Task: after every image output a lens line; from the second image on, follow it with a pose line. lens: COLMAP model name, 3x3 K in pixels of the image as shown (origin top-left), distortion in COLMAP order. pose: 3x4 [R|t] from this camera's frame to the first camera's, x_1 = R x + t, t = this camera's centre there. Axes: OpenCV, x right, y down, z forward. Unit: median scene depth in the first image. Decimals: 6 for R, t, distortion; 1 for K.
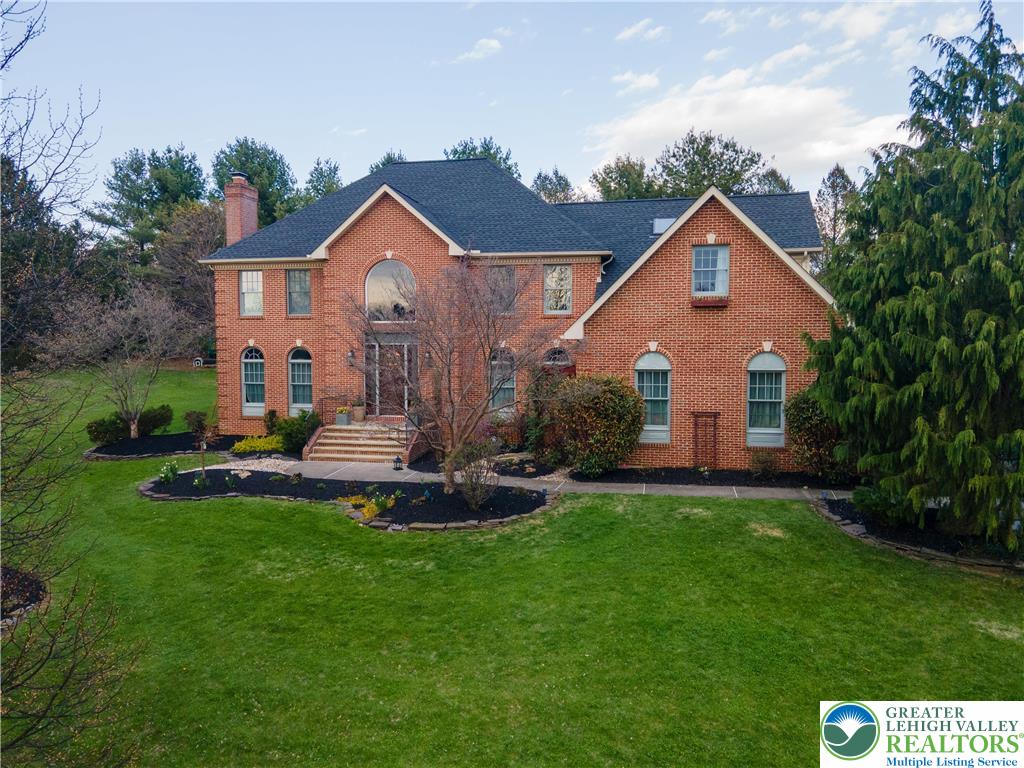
lens RADIAL K [[749.2, 0, 501.7], [0, 749.2, 385.1], [0, 0, 1]] dist [0.023772, 0.028353]
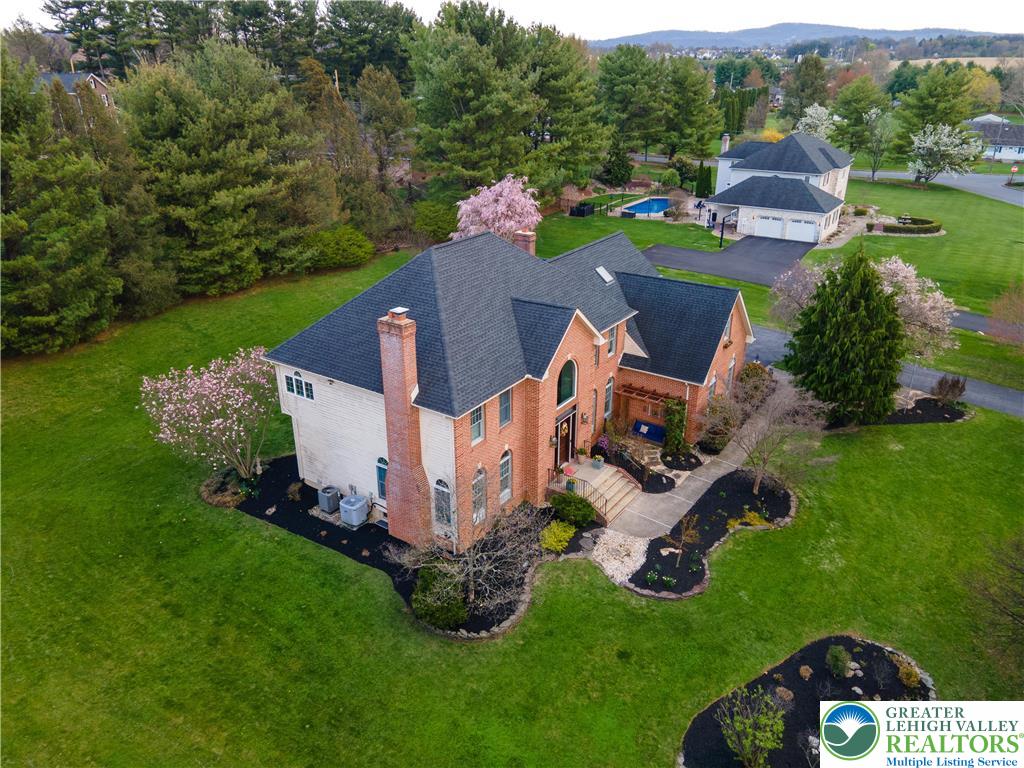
lens RADIAL K [[749.2, 0, 502.3], [0, 749.2, 384.6], [0, 0, 1]] dist [0.023772, 0.028353]
pose [[0.379392, -0.374118, 0.846226, -1.726940], [0.062385, 0.922867, 0.380032, -0.833190], [-0.923130, -0.091389, 0.373468, 0.832348]]
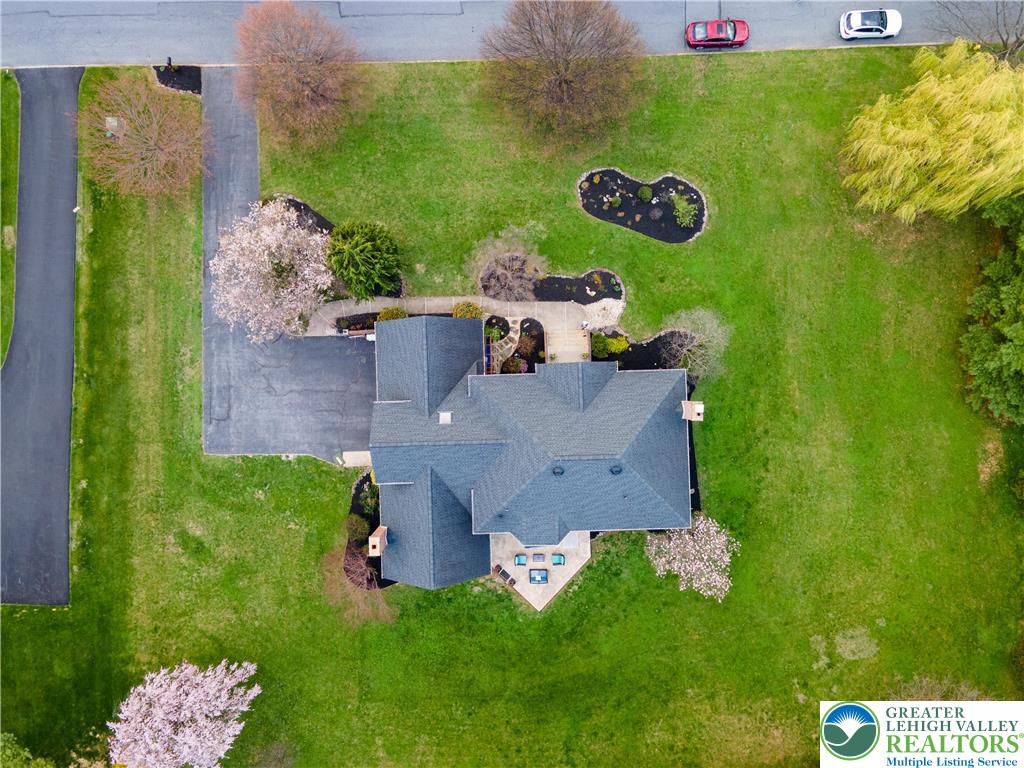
lens RADIAL K [[749.2, 0, 513.5], [0, 749.2, 380.2], [0, 0, 1]] dist [0.023772, 0.028353]
pose [[-0.968831, 0.247645, -0.006252, 0.044813], [-0.020061, -0.053277, 0.998378, -2.941652], [0.246910, 0.967385, 0.056584, 1.167349]]
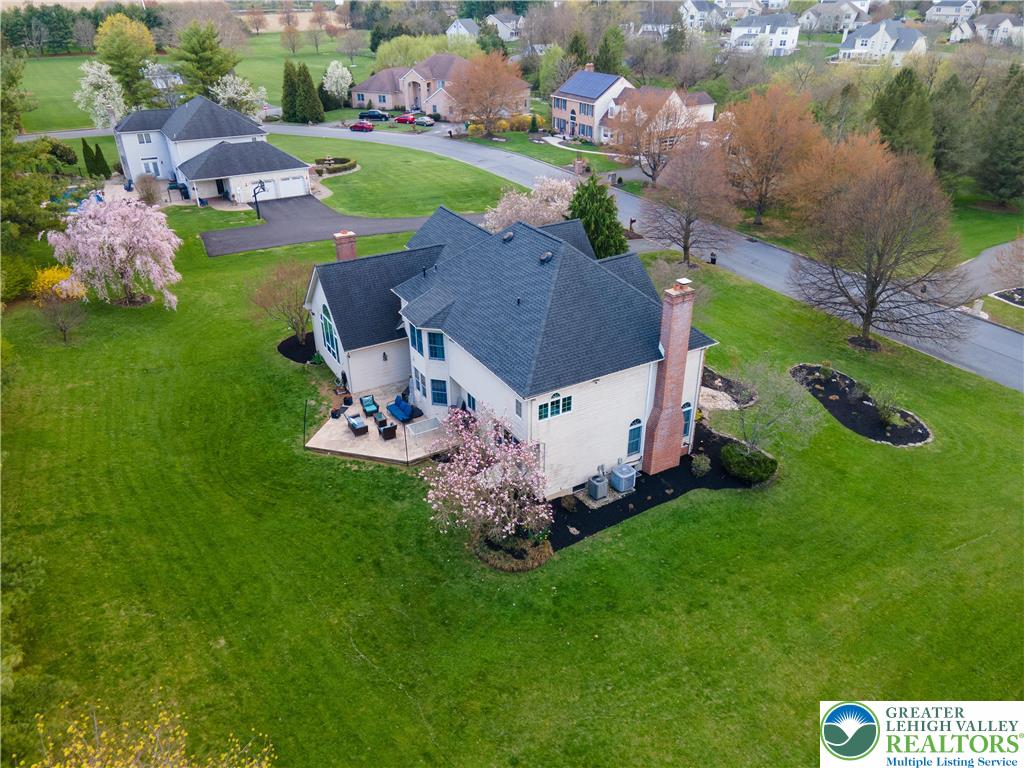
lens RADIAL K [[749.2, 0, 509.2], [0, 749.2, 383.4], [0, 0, 1]] dist [0.023772, 0.028353]
pose [[-0.675533, -0.345412, 0.651418, -1.498469], [0.051309, 0.859319, 0.508859, -1.147450], [-0.735543, 0.377175, -0.562775, 2.940171]]
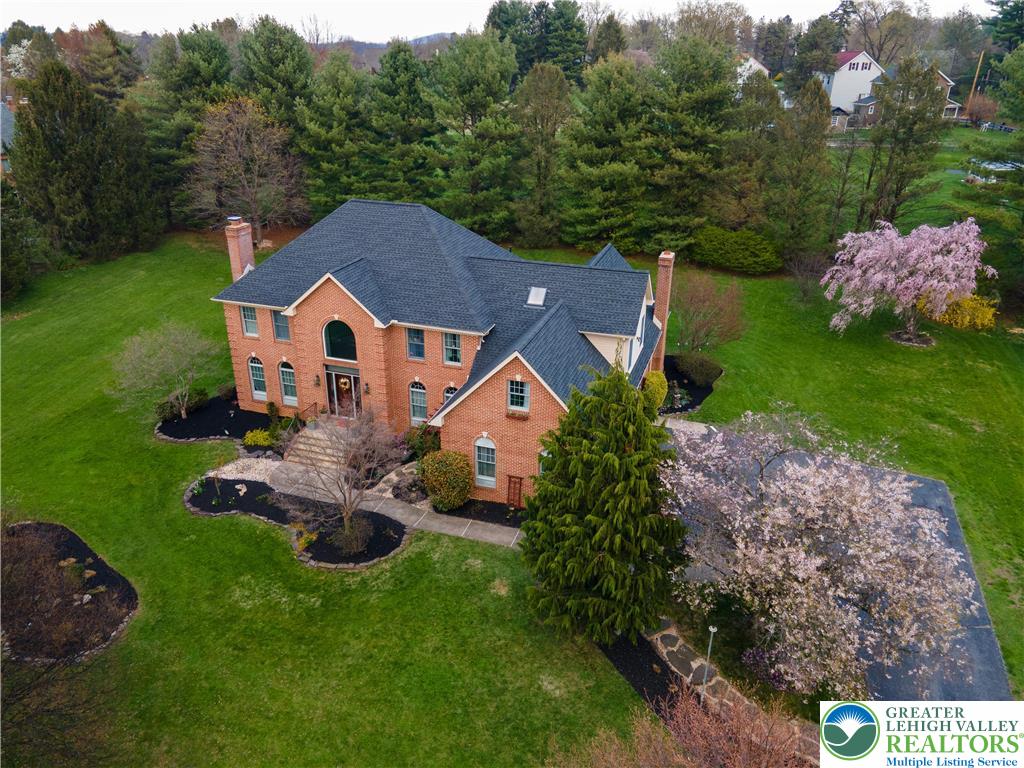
lens RADIAL K [[749.2, 0, 501.7], [0, 749.2, 382.5], [0, 0, 1]] dist [0.023772, 0.028353]
pose [[0.993735, 0.051747, -0.099060, 0.411200], [-0.013421, 0.935191, 0.353888, -0.753435], [0.110952, -0.350342, 0.930027, -0.440247]]
